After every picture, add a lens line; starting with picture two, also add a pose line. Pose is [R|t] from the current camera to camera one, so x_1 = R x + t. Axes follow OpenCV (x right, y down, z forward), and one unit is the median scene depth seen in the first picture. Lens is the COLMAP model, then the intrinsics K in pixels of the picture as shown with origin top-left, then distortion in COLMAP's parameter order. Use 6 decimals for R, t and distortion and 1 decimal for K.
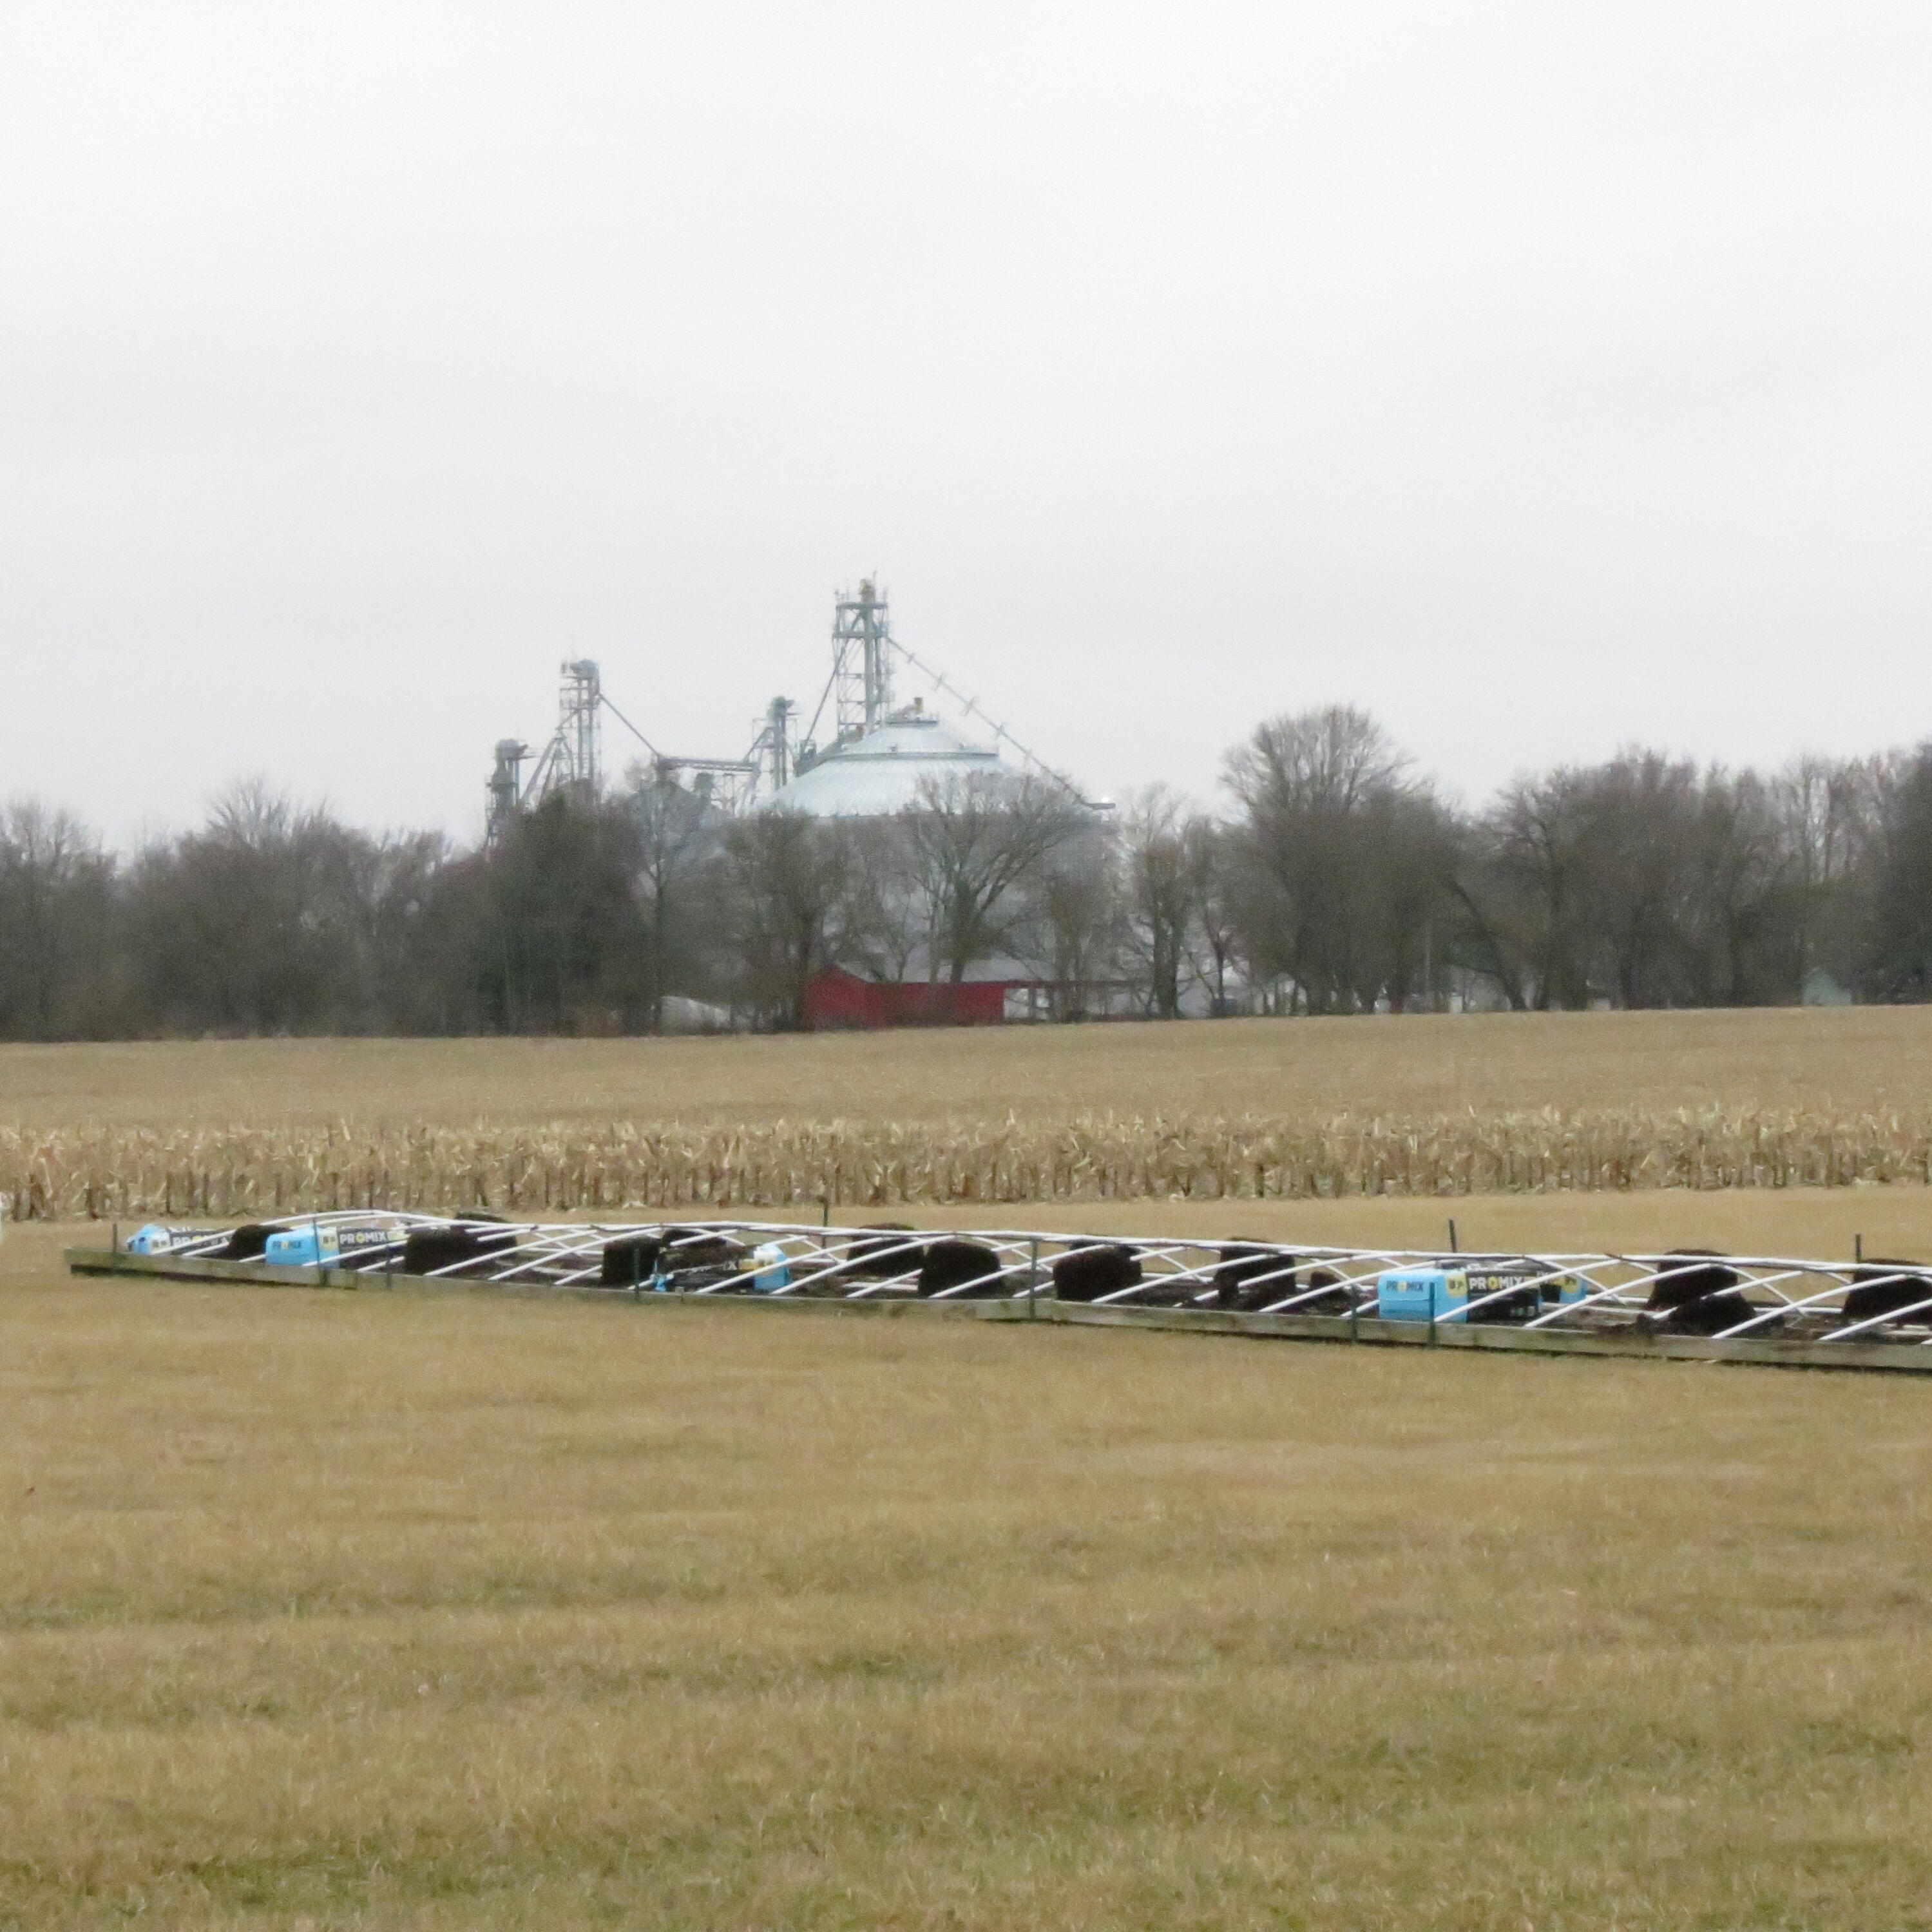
lens RADIAL K [[9865.9, 0, 966.7], [0, 9865.9, 967.3], [0, 0, 1]] dist [0.305480, 0.000000]
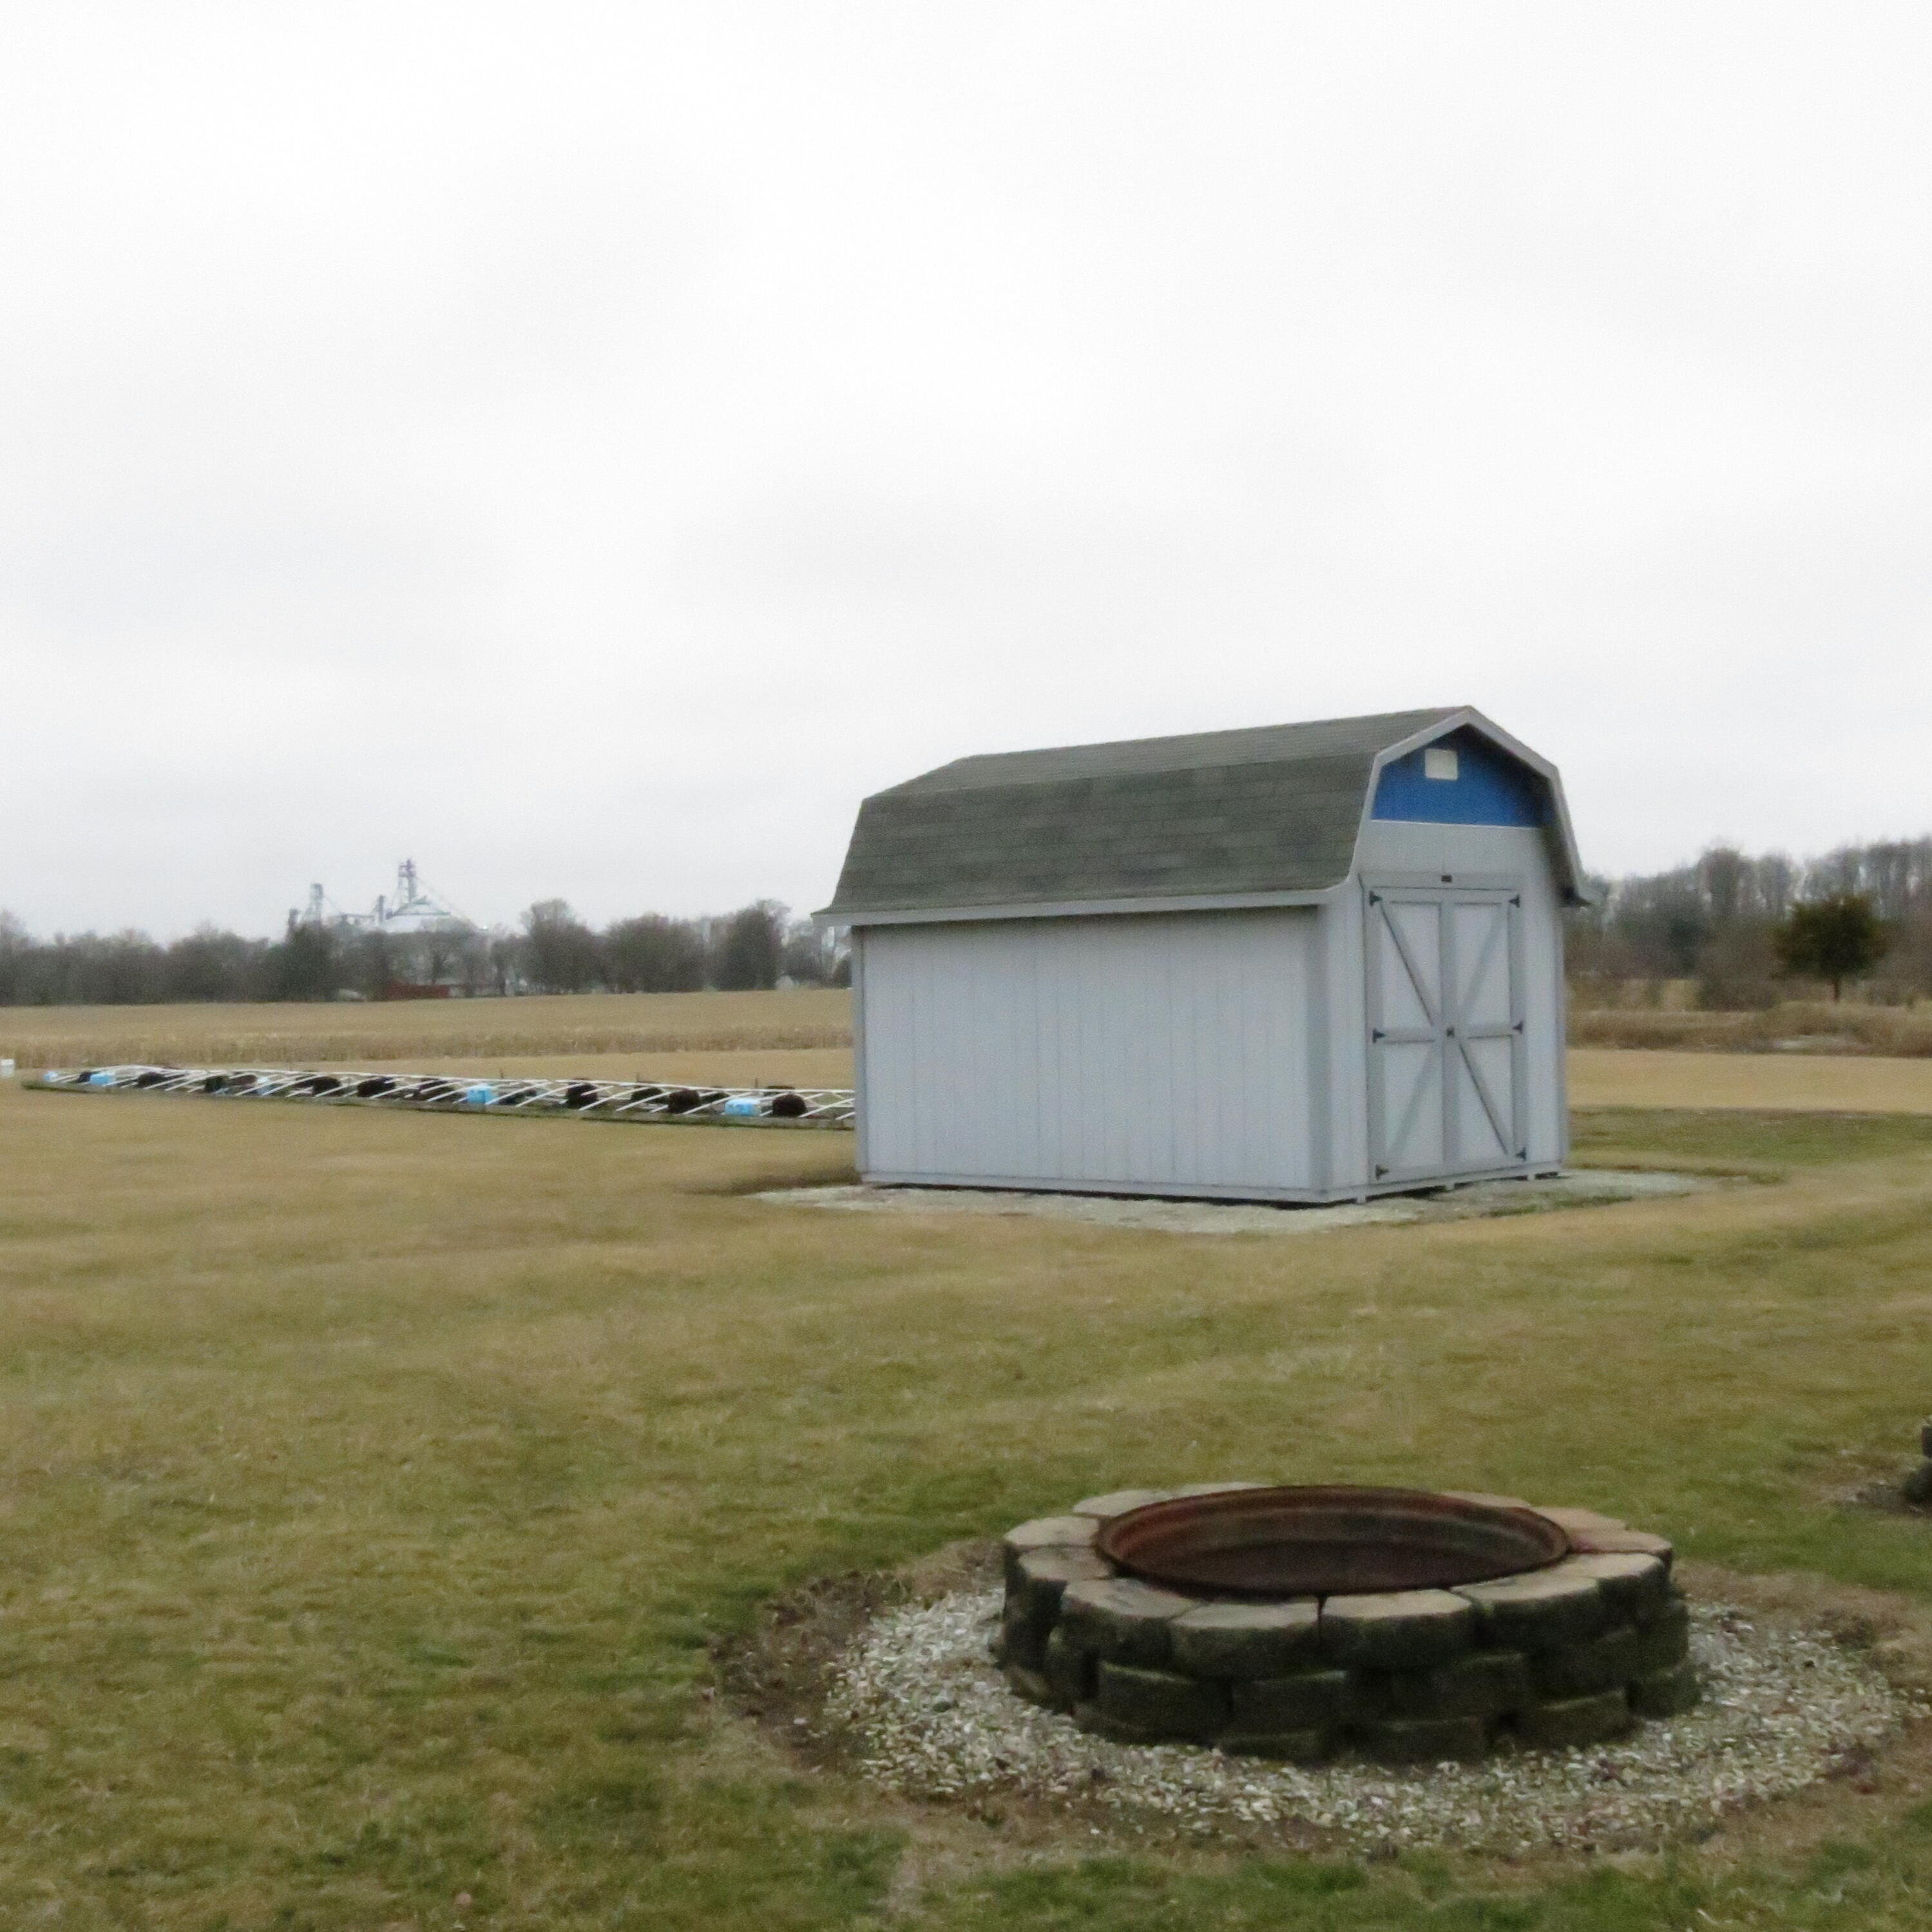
lens RADIAL K [[2377.1, 0, 965.1], [0, 2377.1, 964.6], [0, 0, 1]] dist [0.150104, 0.000000]
pose [[0.991313, -0.000319, 0.131524, 0.067210], [0.001234, 0.999976, -0.006877, 0.000477], [-0.131518, 0.006979, 0.991289, 0.217345]]
